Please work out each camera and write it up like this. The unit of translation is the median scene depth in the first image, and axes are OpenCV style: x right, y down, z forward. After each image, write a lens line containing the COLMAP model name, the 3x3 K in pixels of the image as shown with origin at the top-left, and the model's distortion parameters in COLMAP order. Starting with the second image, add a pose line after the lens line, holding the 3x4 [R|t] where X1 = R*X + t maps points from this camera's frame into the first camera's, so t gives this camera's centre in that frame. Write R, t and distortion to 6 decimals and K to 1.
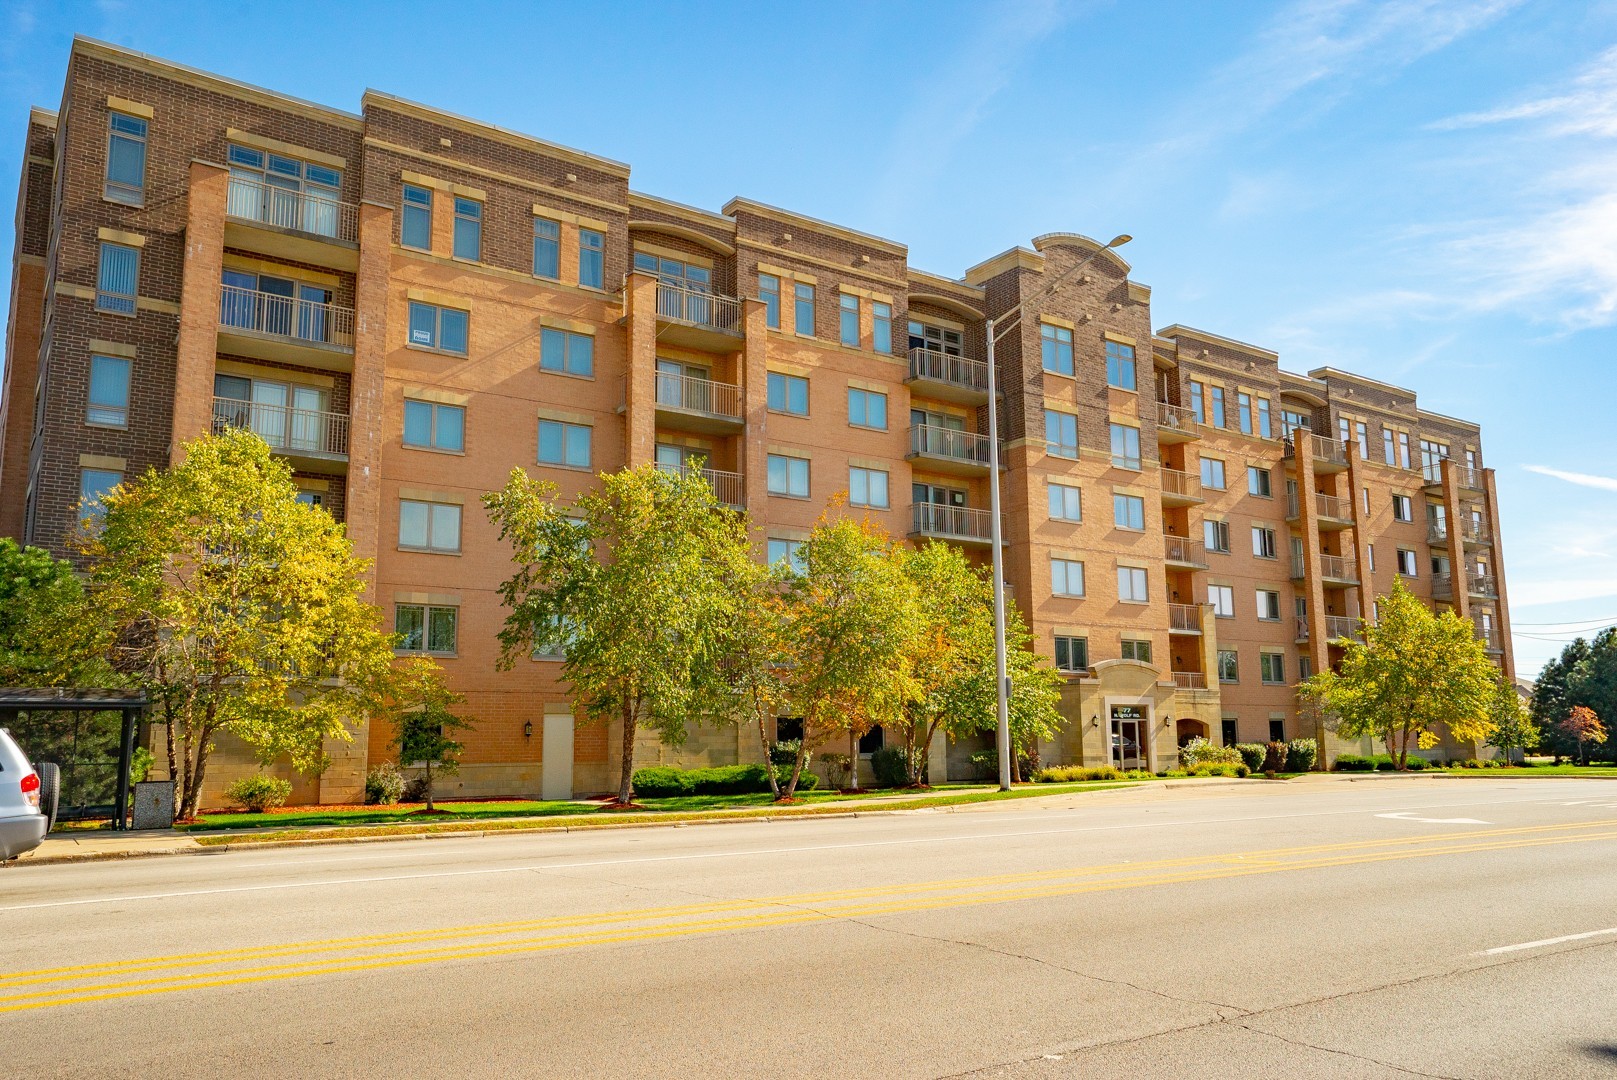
lens RADIAL K [[1225.2, 0, 808.5], [0, 1225.2, 540.0], [0, 0, 1]] dist [-0.003946, -0.000939]
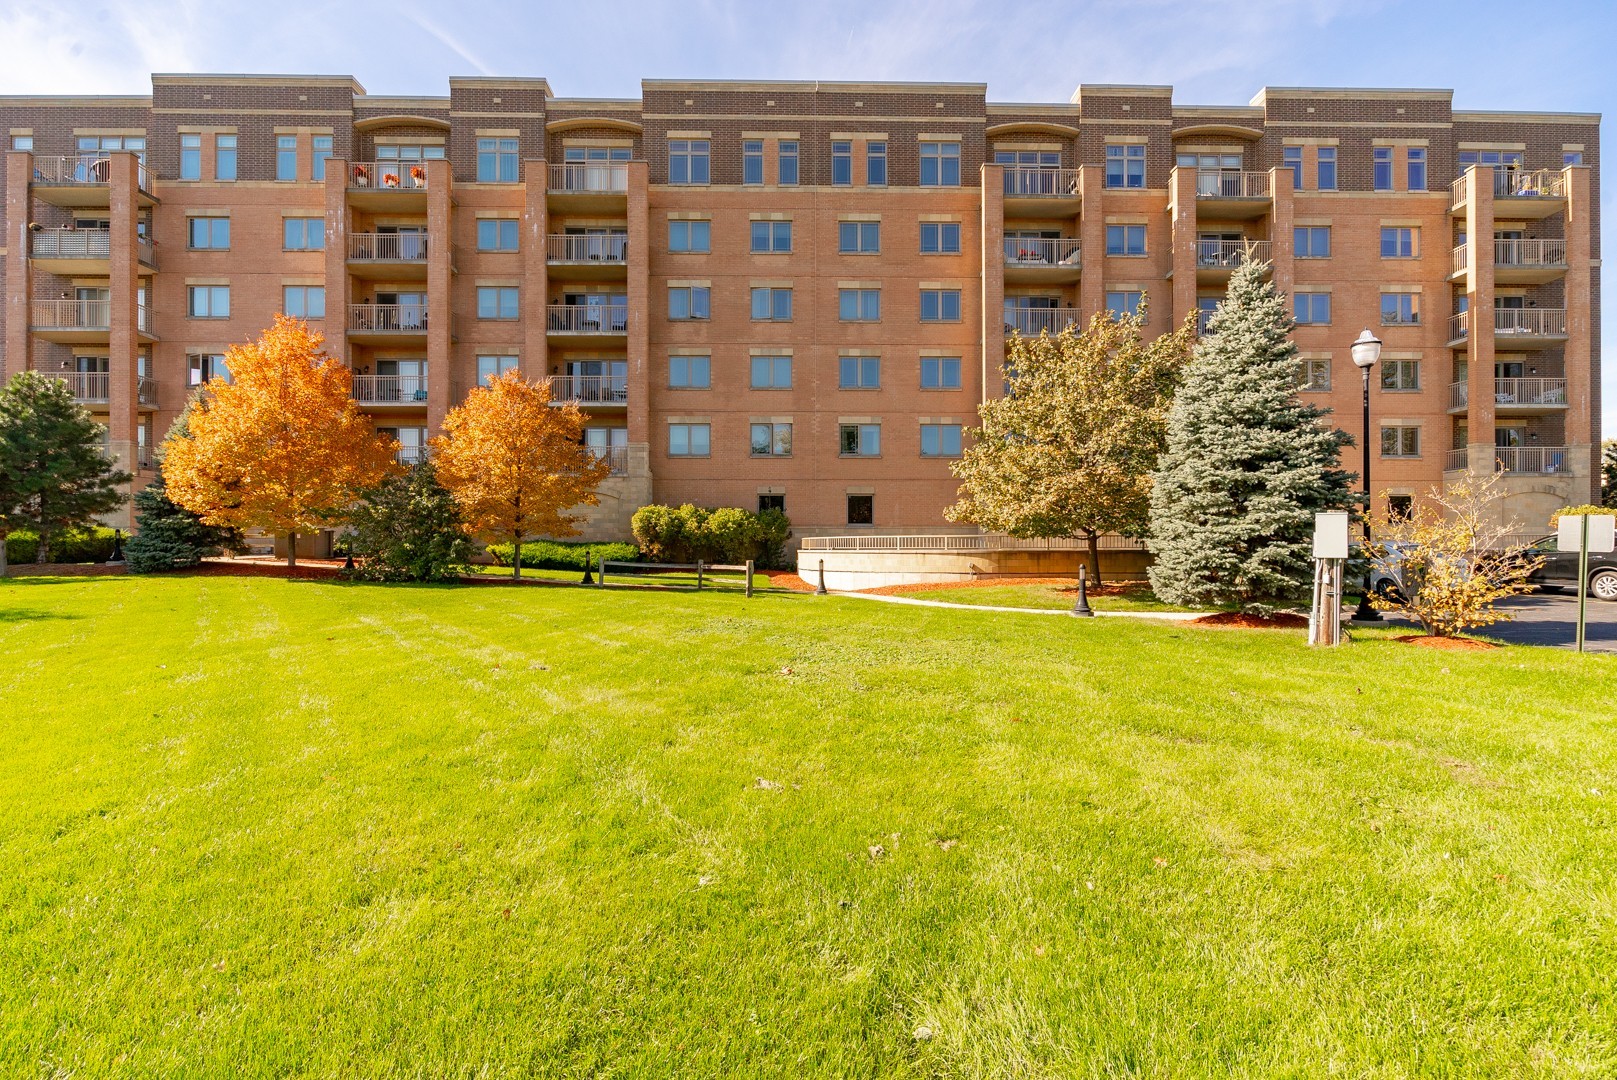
lens RADIAL K [[783.9, 0, 808.6], [0, 783.9, 514.2], [0, 0, 1]] dist [0.001071, 0.000074]
pose [[0.831720, 0.007579, -0.555143, 0.262858], [0.085200, 0.986320, 0.141114, 0.028244], [0.548618, -0.164666, 0.819697, 0.184166]]
